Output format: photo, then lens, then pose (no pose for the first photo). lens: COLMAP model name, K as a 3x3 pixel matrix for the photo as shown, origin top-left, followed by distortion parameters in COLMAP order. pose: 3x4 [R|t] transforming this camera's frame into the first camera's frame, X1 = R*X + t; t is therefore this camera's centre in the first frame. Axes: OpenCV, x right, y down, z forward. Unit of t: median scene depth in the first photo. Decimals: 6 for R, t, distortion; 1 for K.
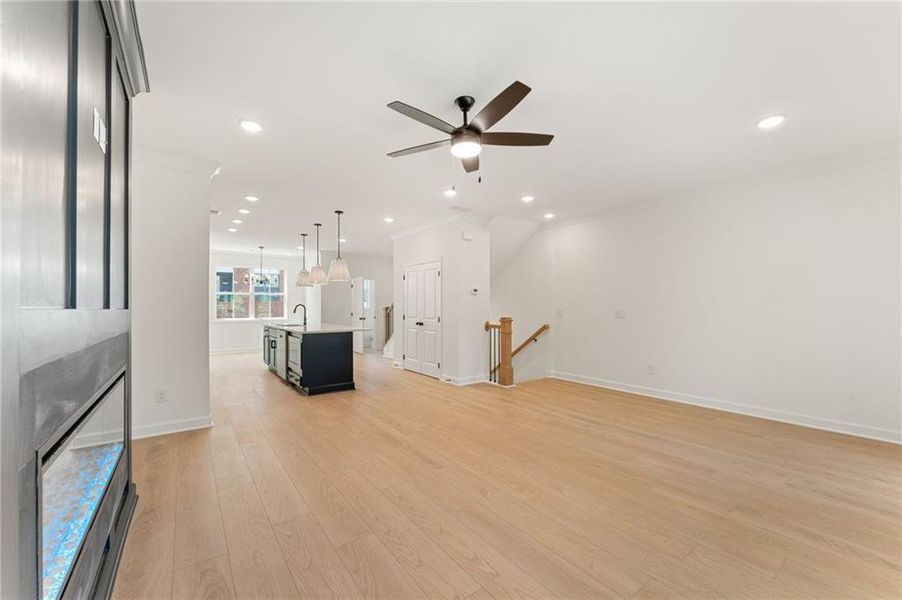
lens RADIAL K [[362.6, 0, 443.9], [0, 362.6, 303.3], [0, 0, 1]] dist [0.000443, 0.000008]
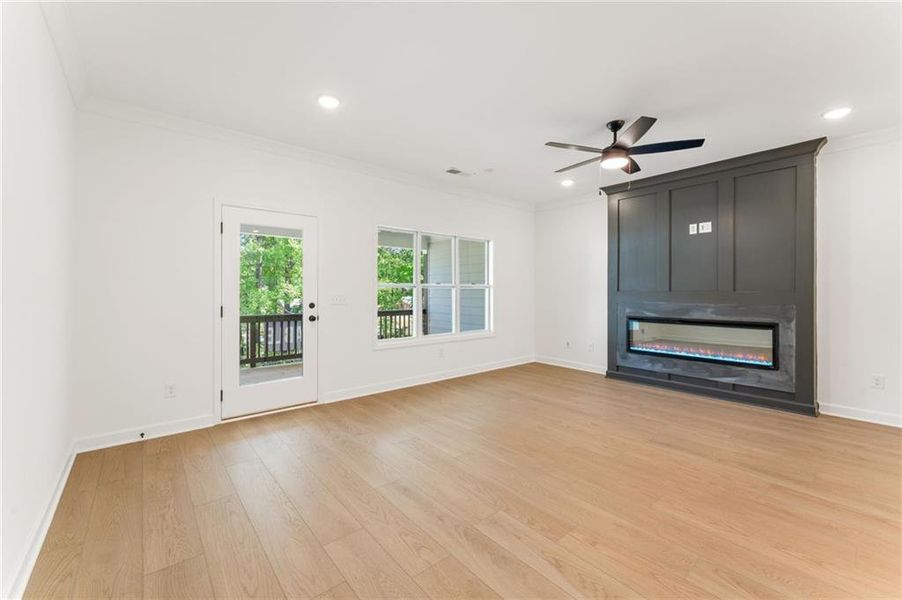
lens RADIAL K [[365.2, 0, 439.2], [0, 365.2, 291.7], [0, 0, 1]] dist [-0.001361, -0.000136]
pose [[-0.998207, 0.001641, -0.059830, 0.292086], [0.002277, 0.999942, -0.010572, 0.009985], [0.059809, -0.010689, -0.998153, 0.883280]]
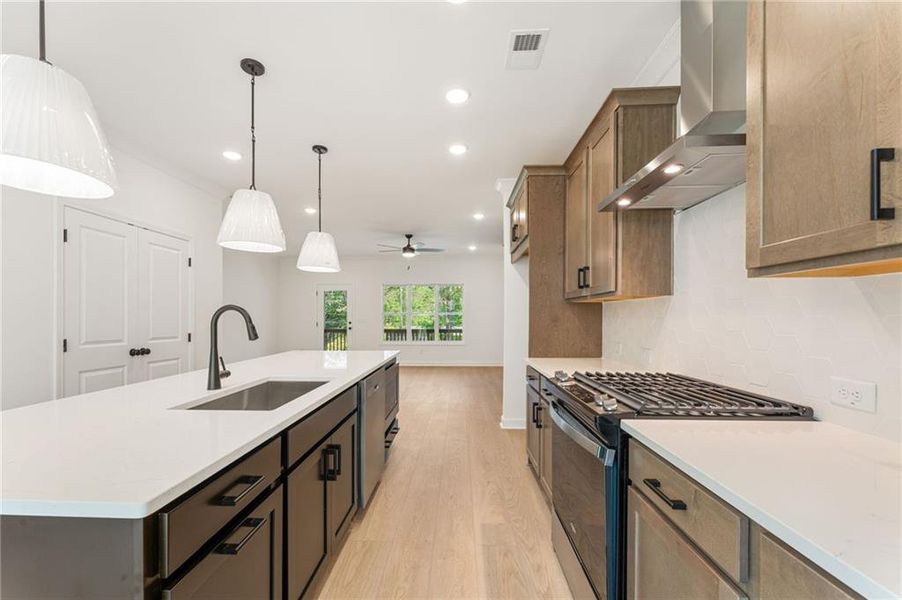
lens RADIAL K [[364.2, 0, 442.6], [0, 364.2, 317.7], [0, 0, 1]] dist [-0.000044, 0.000069]
pose [[-0.784811, 0.001126, 0.619734, -0.688041], [-0.003387, 0.999976, -0.006106, 0.013118], [-0.619726, -0.006892, -0.784788, 1.149525]]
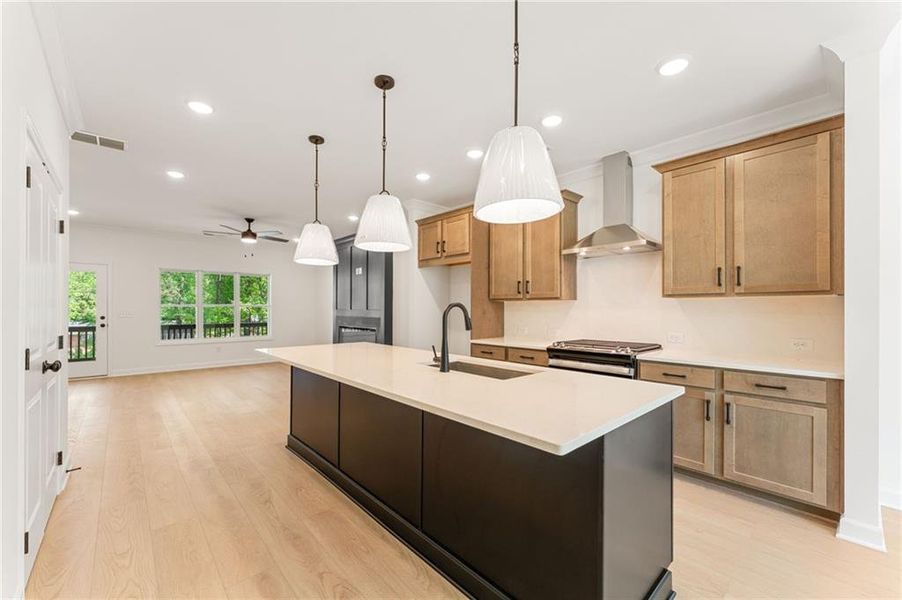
lens RADIAL K [[359.8, 0, 441.7], [0, 359.8, 307.0], [0, 0, 1]] dist [0.001331, -0.000014]
pose [[-0.994807, -0.000705, -0.101782, -0.367881], [0.000808, 0.999890, -0.014826, 0.011541], [0.101781, -0.014831, -0.994696, 1.355943]]
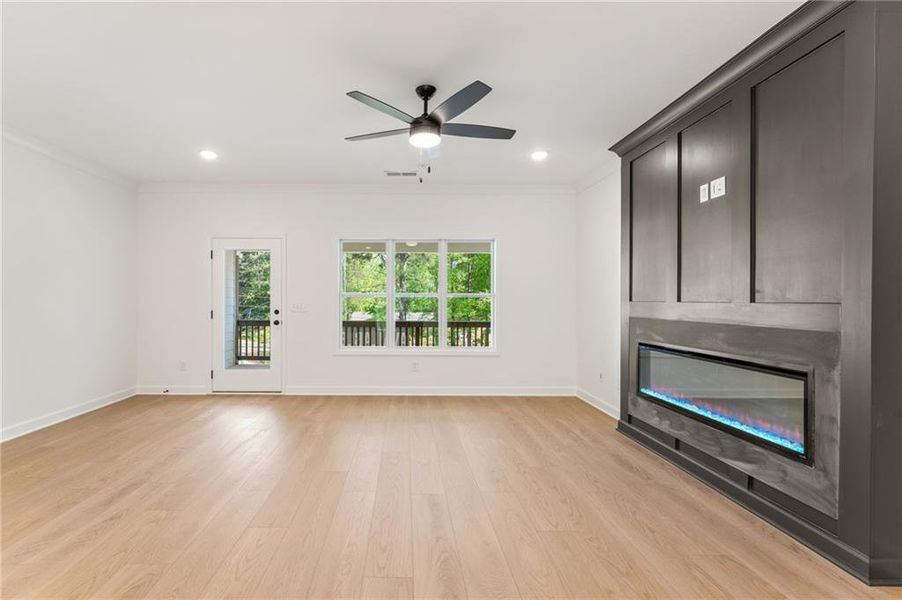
lens RADIAL K [[402.8, 0, 402.7], [0, 402.8, 302.5], [0, 0, 1]] dist [-0.000207, -0.000122]
pose [[-0.809092, -0.004075, 0.587668, -0.213704], [-0.009024, 0.999944, -0.005490, 0.009352], [-0.587613, -0.009745, -0.809083, 0.770406]]
